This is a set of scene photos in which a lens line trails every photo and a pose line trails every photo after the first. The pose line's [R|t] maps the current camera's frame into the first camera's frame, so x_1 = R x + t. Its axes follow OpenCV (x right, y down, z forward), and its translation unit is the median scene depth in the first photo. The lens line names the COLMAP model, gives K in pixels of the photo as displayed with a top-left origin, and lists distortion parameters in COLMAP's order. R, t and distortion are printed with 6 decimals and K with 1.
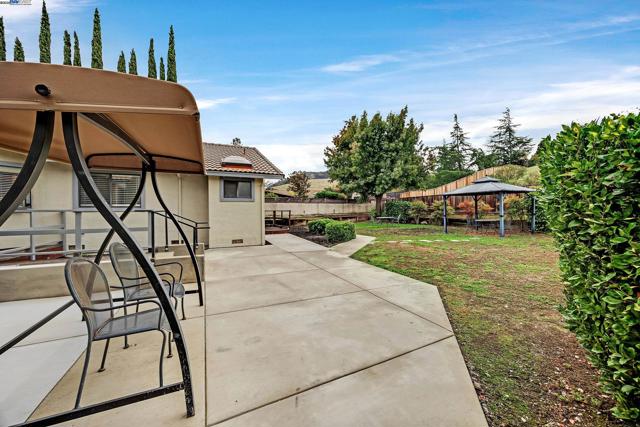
lens RADIAL K [[244.4, 0, 320.0], [0, 244.4, 213.5], [0, 0, 1]] dist [-0.006095, 0.000249]
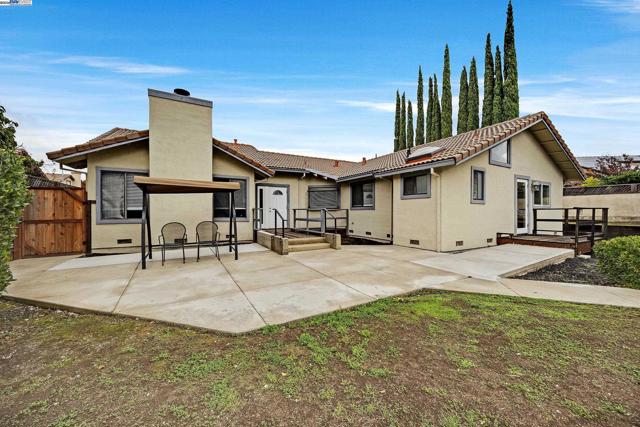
lens RADIAL K [[244.4, 0, 320.0], [0, 244.4, 213.5], [0, 0, 1]] dist [-0.006095, 0.000249]
pose [[0.066547, 0.010963, -0.997723, 0.544334], [-0.008677, 0.999908, 0.010408, -0.000224], [0.997746, 0.007964, 0.066636, 0.584165]]
